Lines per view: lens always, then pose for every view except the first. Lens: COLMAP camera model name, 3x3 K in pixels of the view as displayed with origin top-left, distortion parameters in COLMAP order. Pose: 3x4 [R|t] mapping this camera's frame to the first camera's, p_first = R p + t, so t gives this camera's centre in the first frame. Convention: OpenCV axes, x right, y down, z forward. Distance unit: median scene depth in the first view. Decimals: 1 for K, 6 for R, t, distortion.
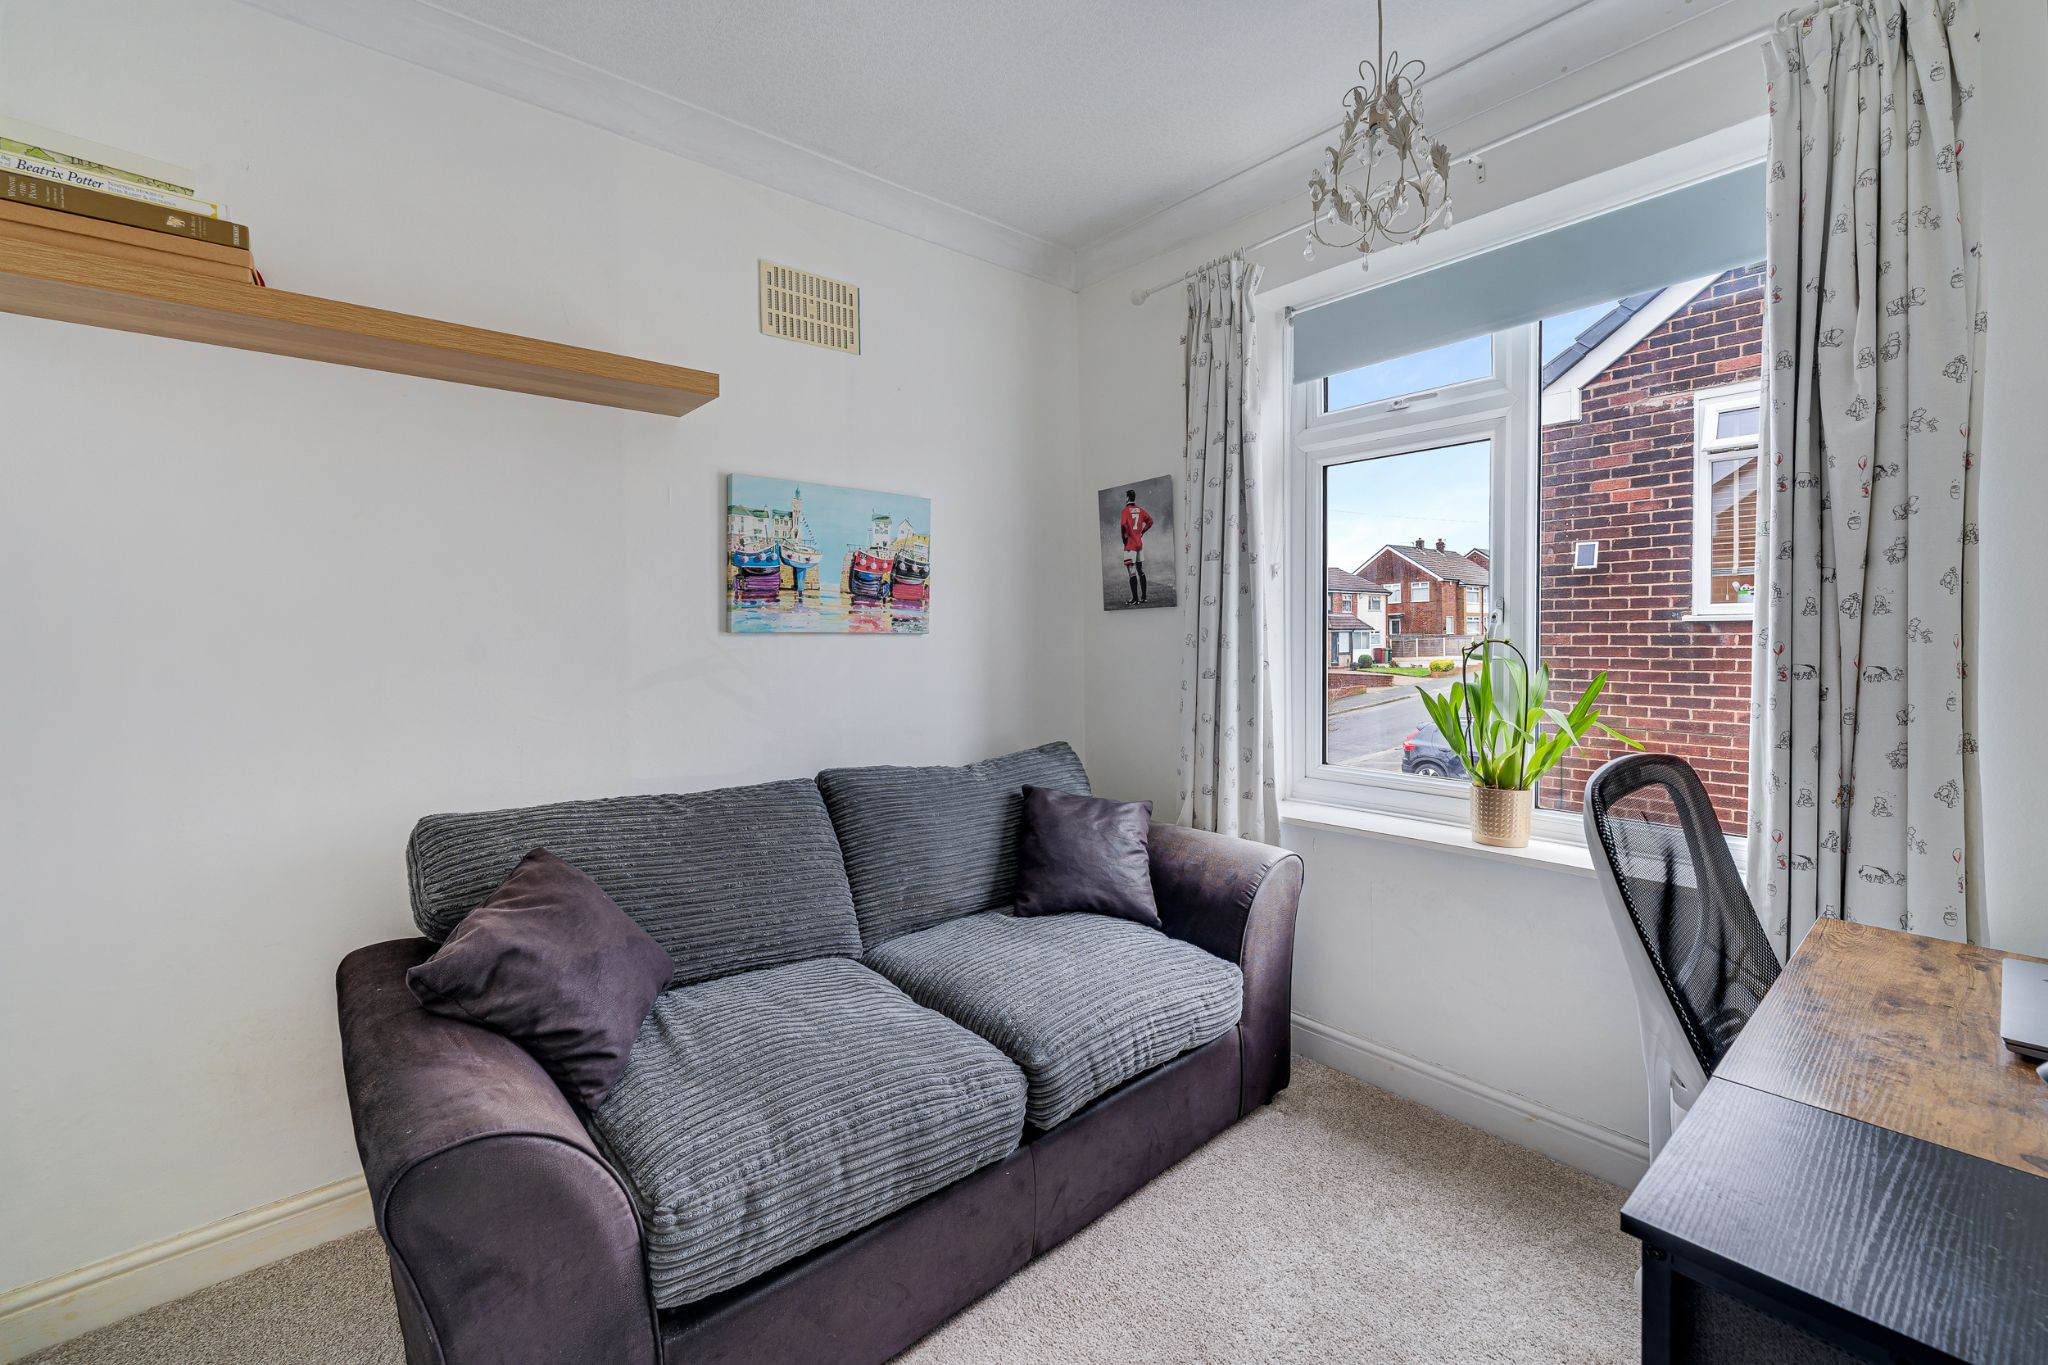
lens RADIAL K [[844.5, 0, 1021.8], [0, 844.5, 662.8], [0, 0, 1]] dist [0.001508, -0.000827]
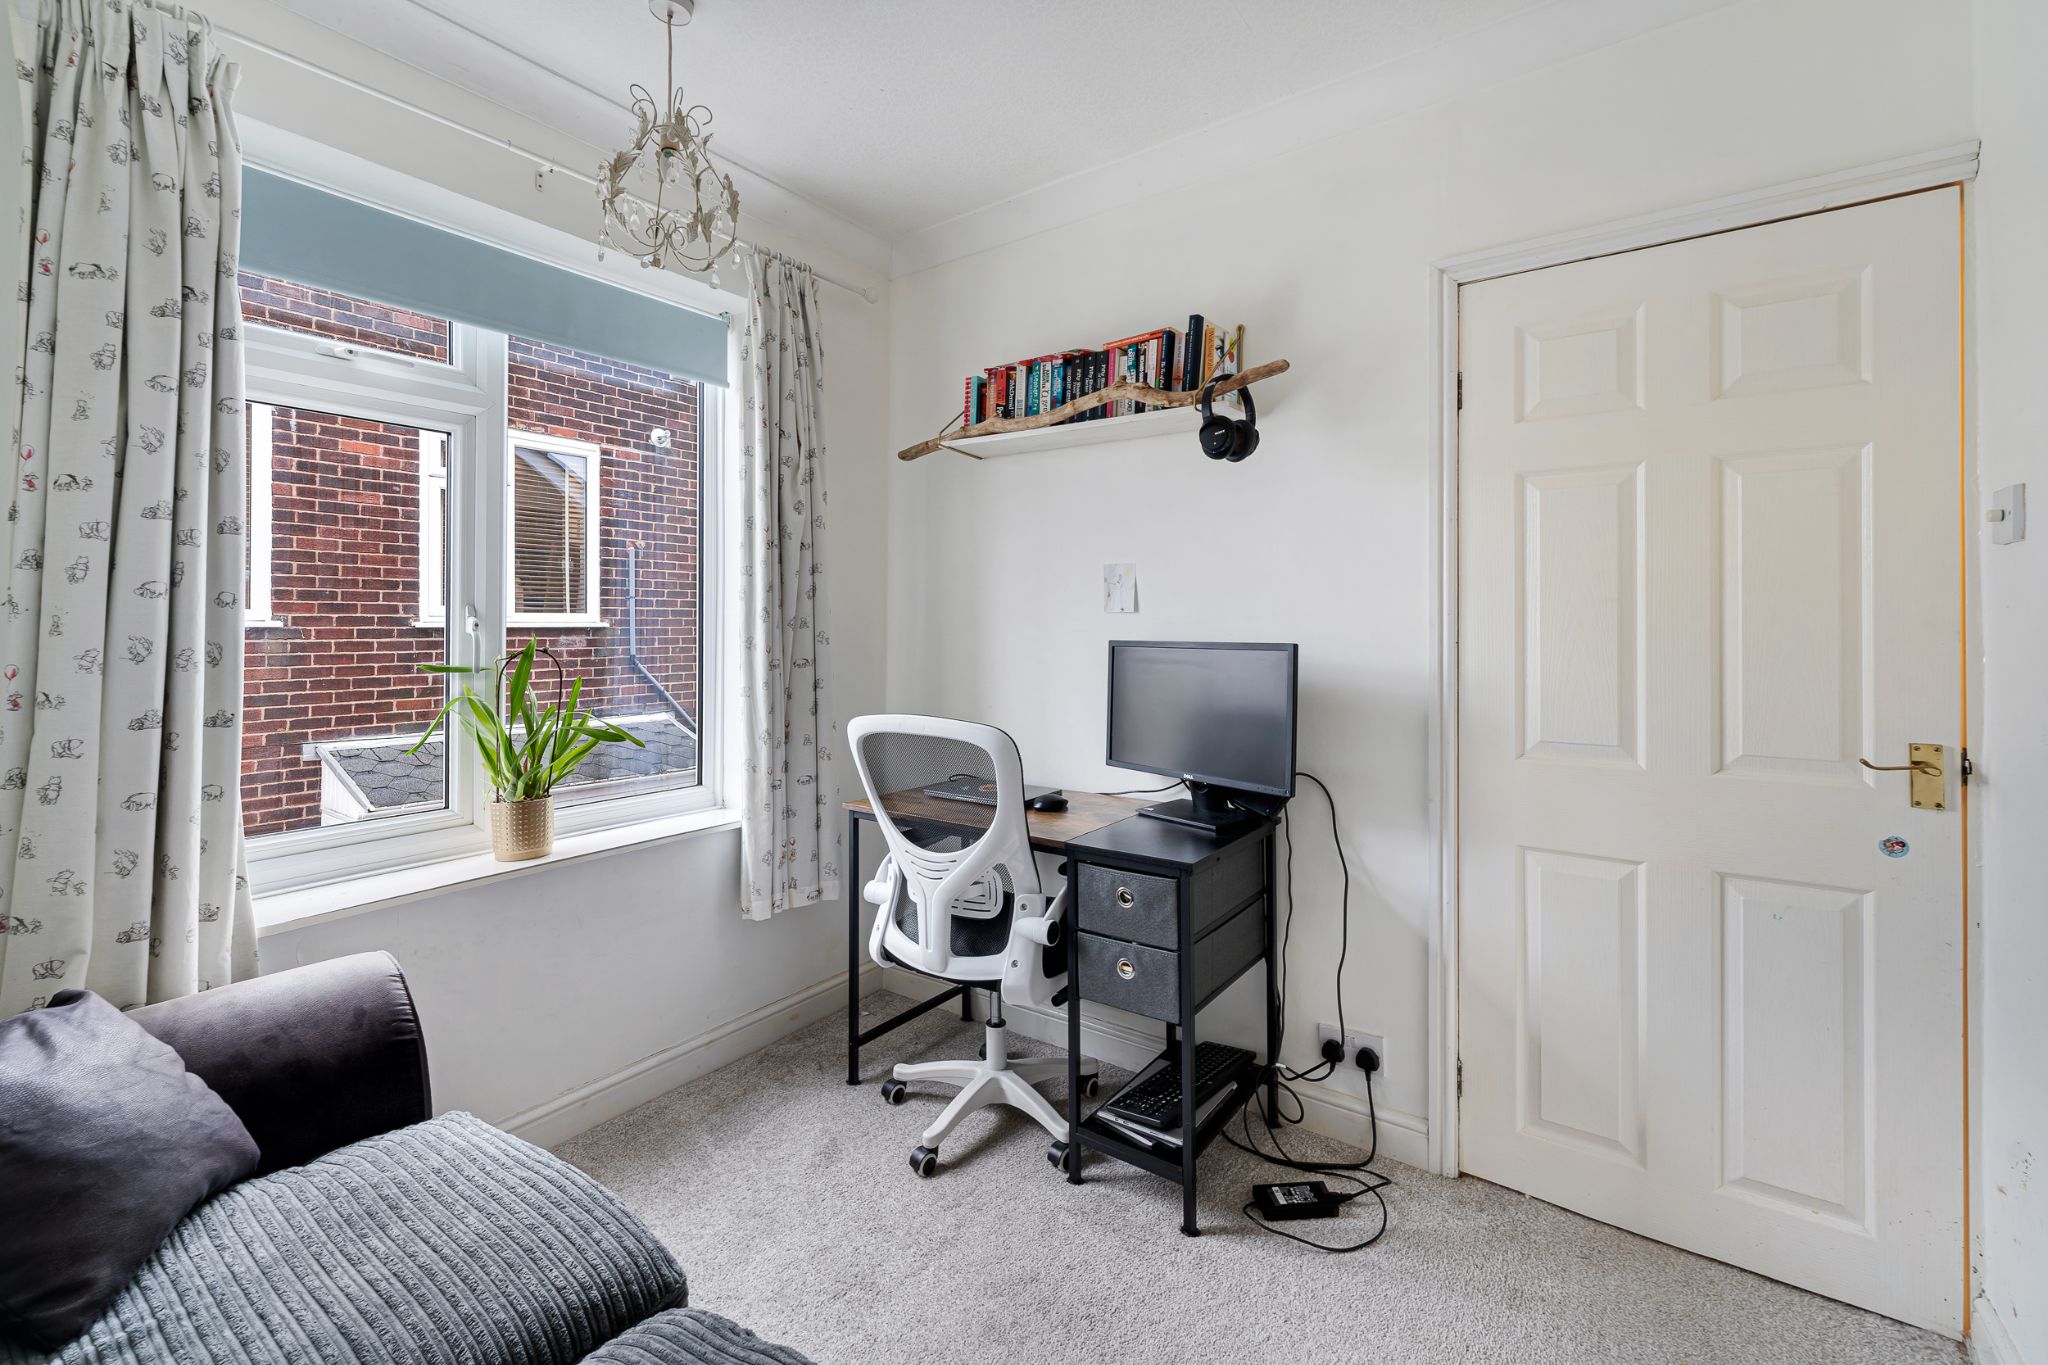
lens RADIAL K [[844.5, 0, 1021.8], [0, 844.5, 662.8], [0, 0, 1]] dist [0.001508, -0.000827]
pose [[-0.222651, -0.038533, 0.974136, -0.500532], [0.035939, 0.998215, 0.047700, -0.035847], [-0.974236, 0.045630, -0.220869, 0.619646]]
